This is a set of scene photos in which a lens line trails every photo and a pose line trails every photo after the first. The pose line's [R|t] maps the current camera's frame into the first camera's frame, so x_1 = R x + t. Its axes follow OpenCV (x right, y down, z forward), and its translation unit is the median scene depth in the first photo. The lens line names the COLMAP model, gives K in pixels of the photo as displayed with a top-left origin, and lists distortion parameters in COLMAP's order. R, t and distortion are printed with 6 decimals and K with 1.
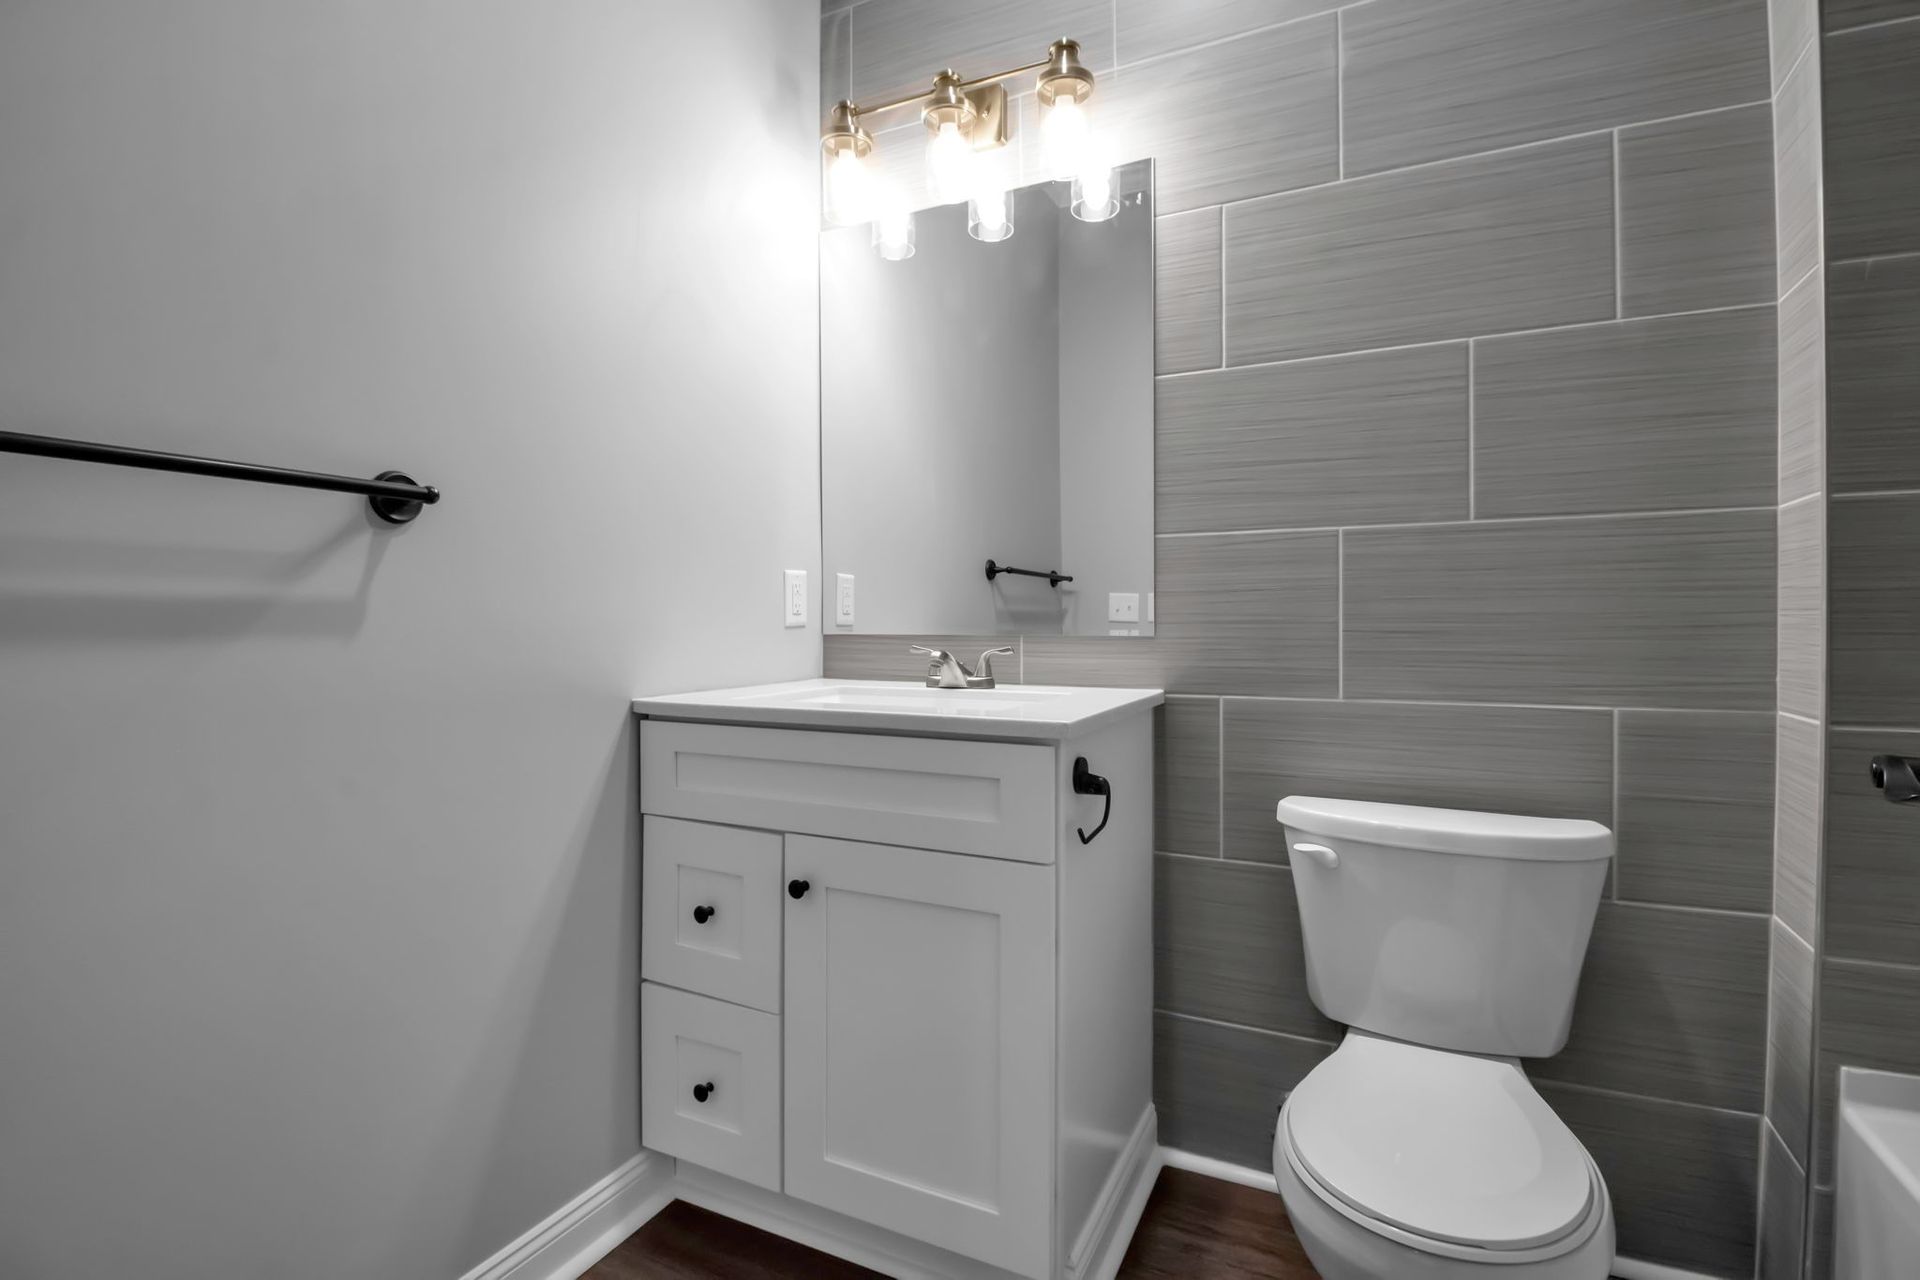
lens RADIAL K [[877.9, 0, 961.1], [0, 877.9, 638.0], [0, 0, 1]] dist [-0.011194, -0.007318]
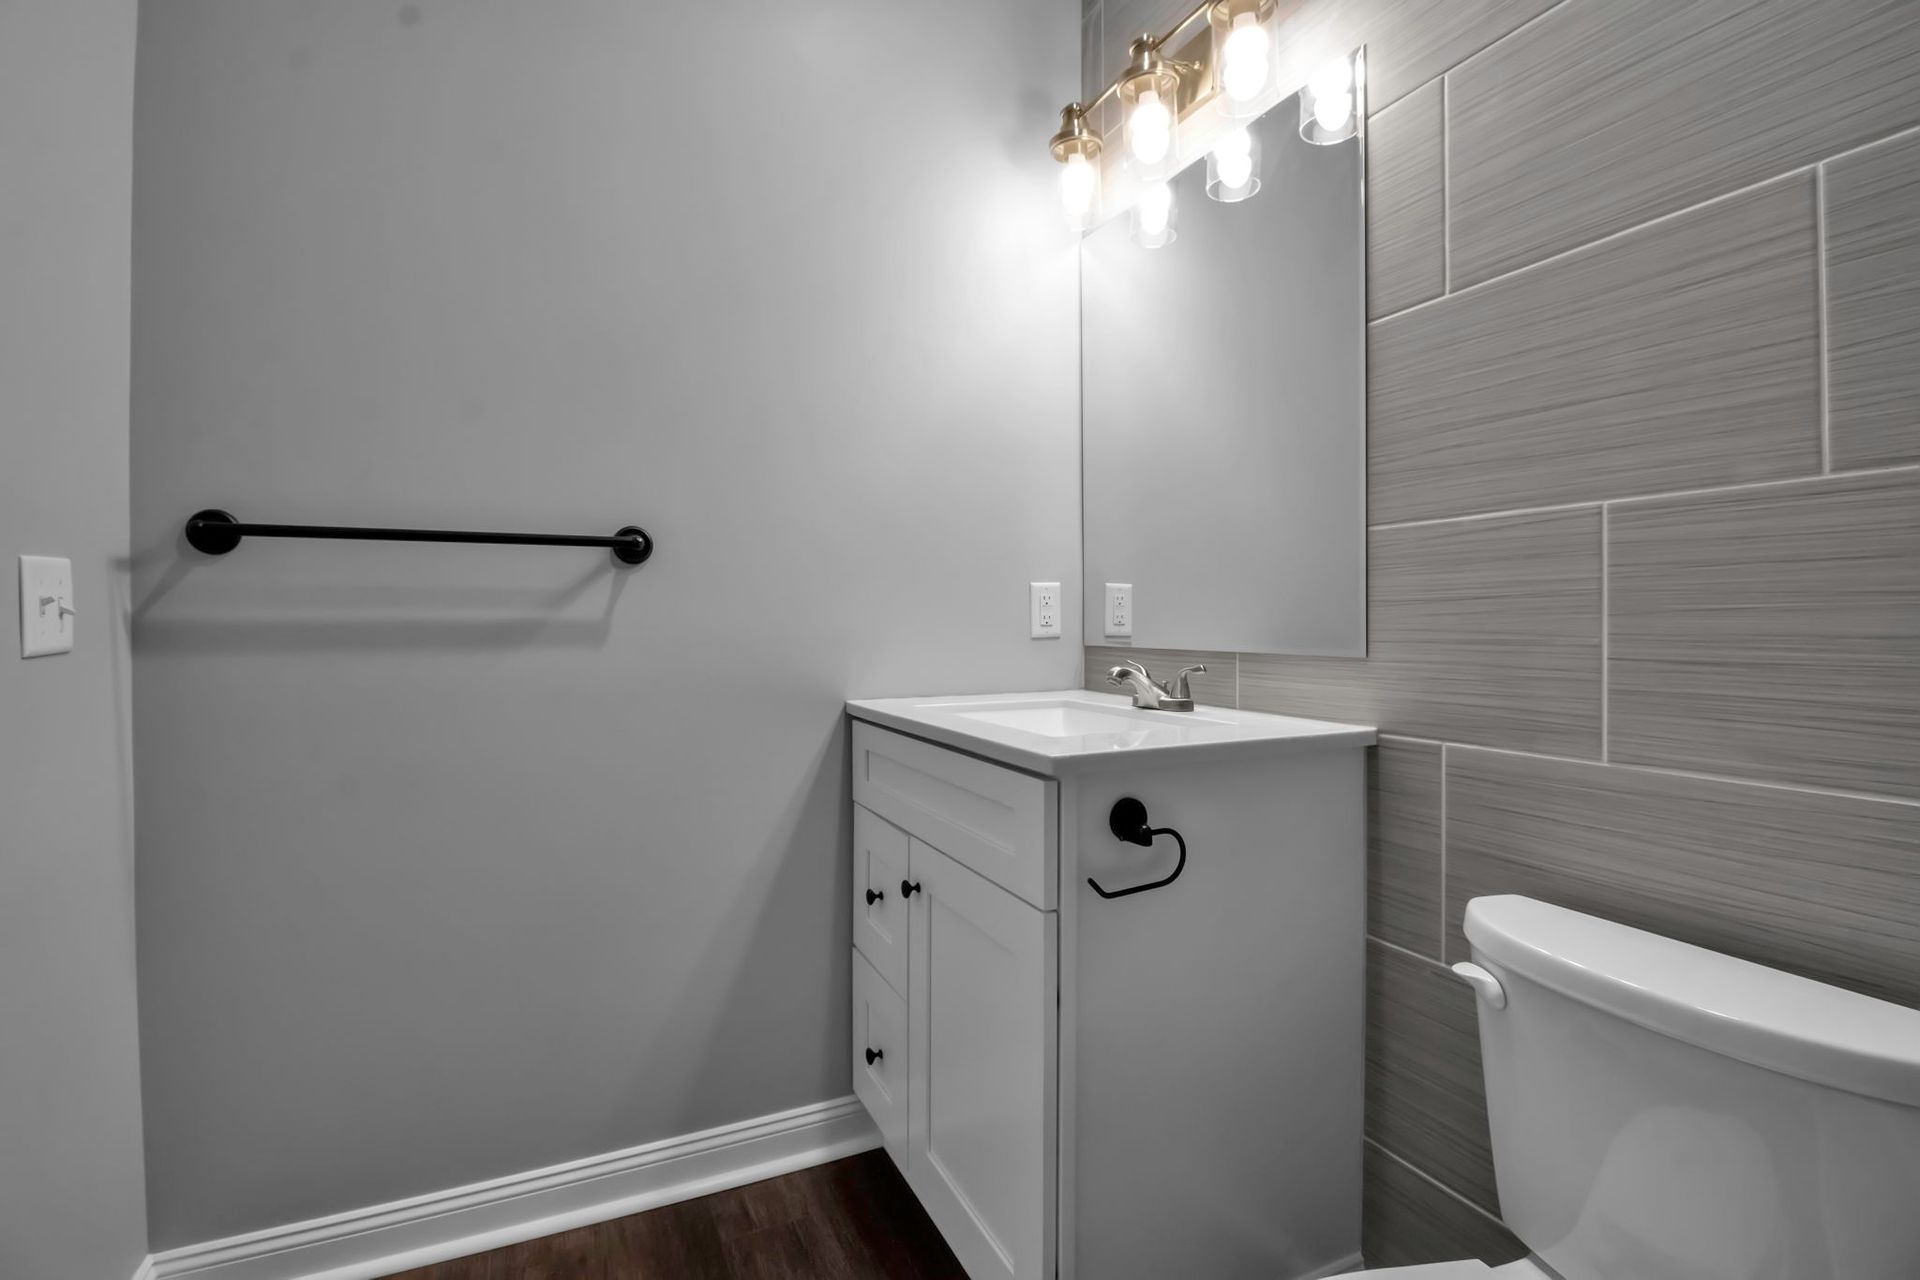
lens RADIAL K [[877.9, 0, 947.9], [0, 877.9, 634.9], [0, 0, 1]] dist [-0.011194, -0.007318]
pose [[0.777230, 0.009833, -0.629140, 0.444101], [-0.011242, 0.999935, 0.001740, -0.020640], [0.629116, 0.005721, 0.777290, 0.174950]]
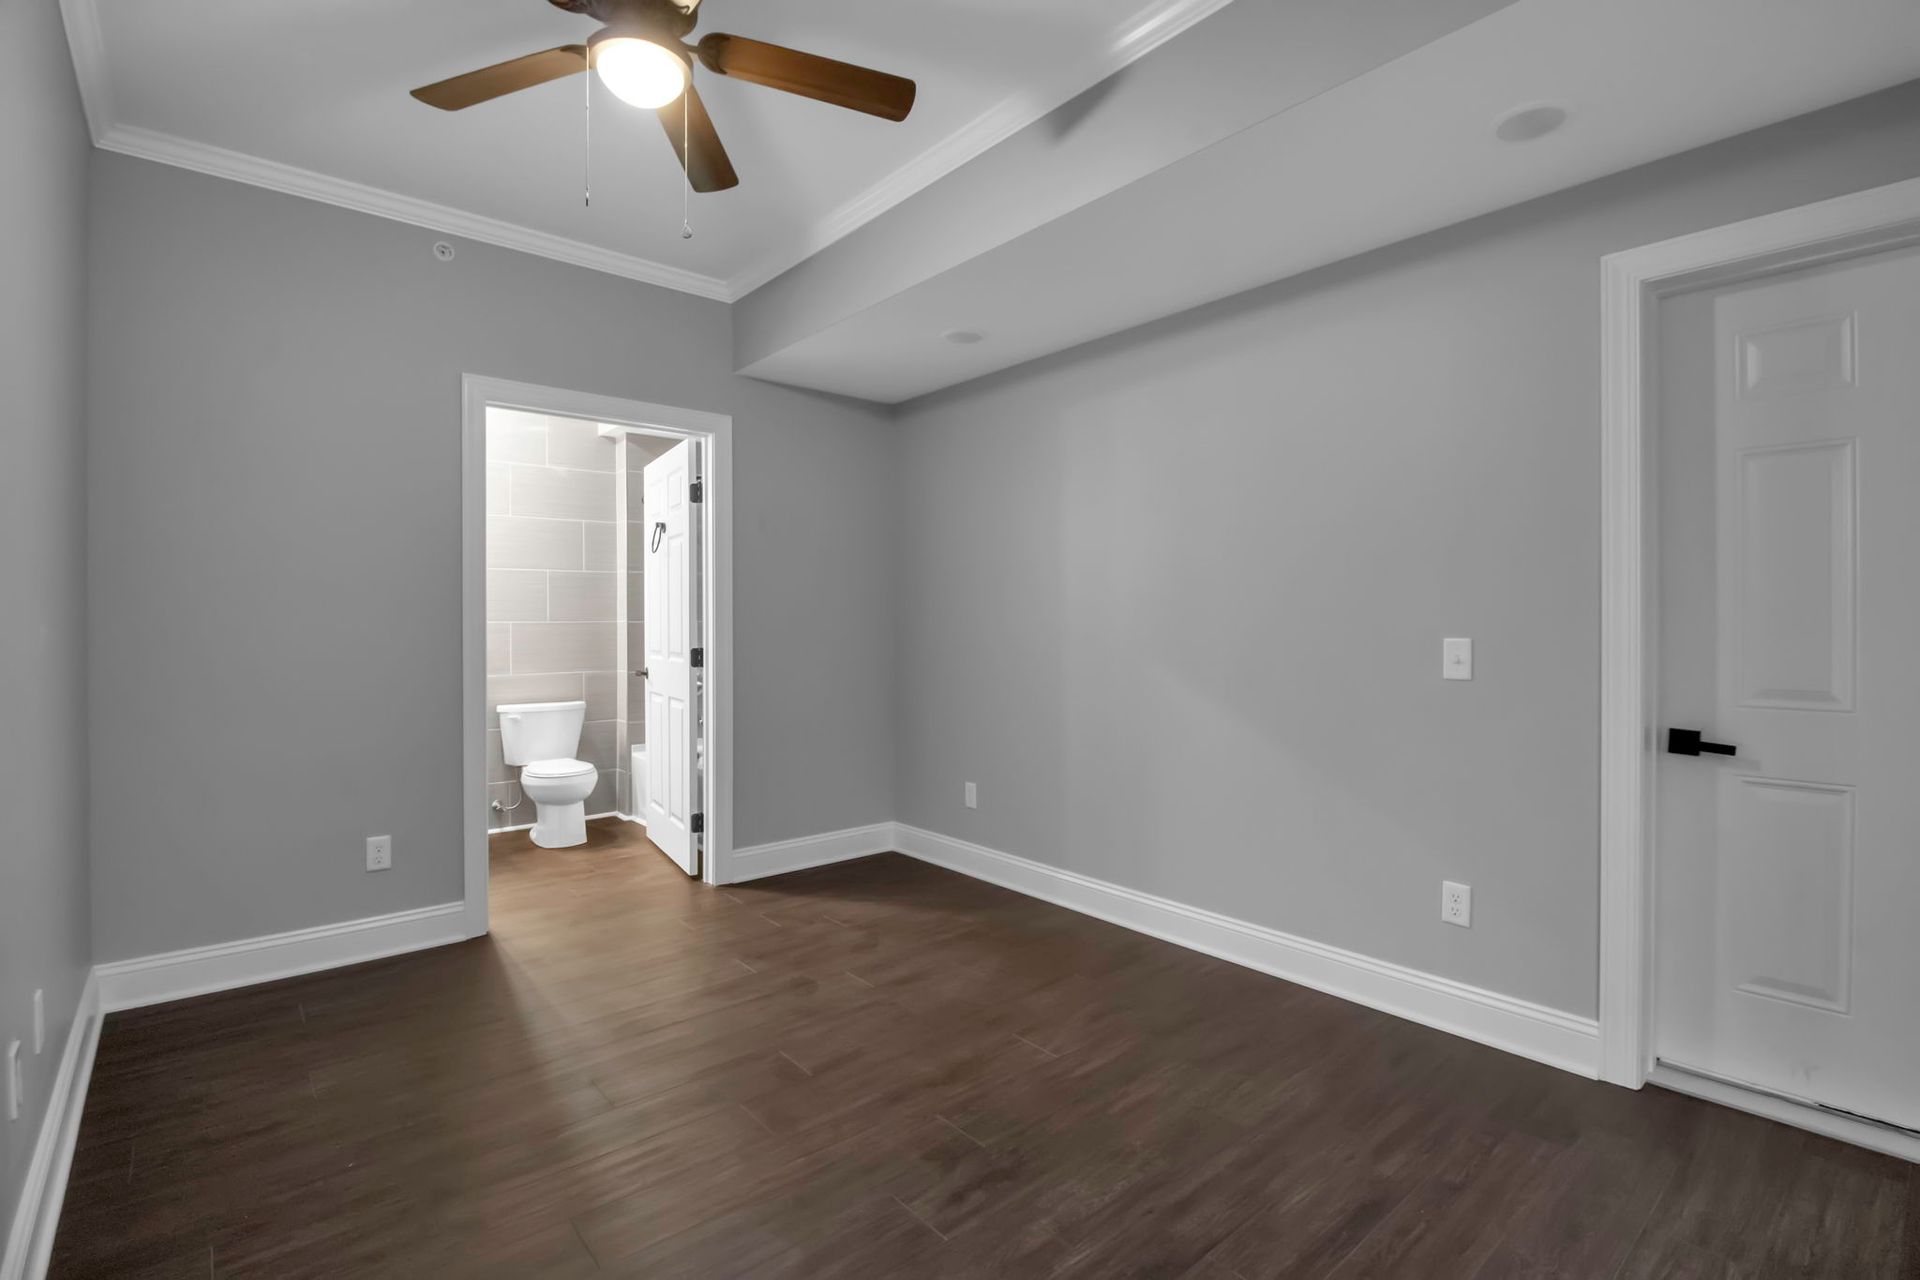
lens RADIAL K [[877.9, 0, 965.6], [0, 877.9, 636.5], [0, 0, 1]] dist [-0.011194, -0.007318]
pose [[0.421969, -0.004749, 0.906598, -1.675899], [0.011399, 0.999935, -0.000068, -0.046920], [-0.906539, 0.010363, 0.421995, -1.773508]]
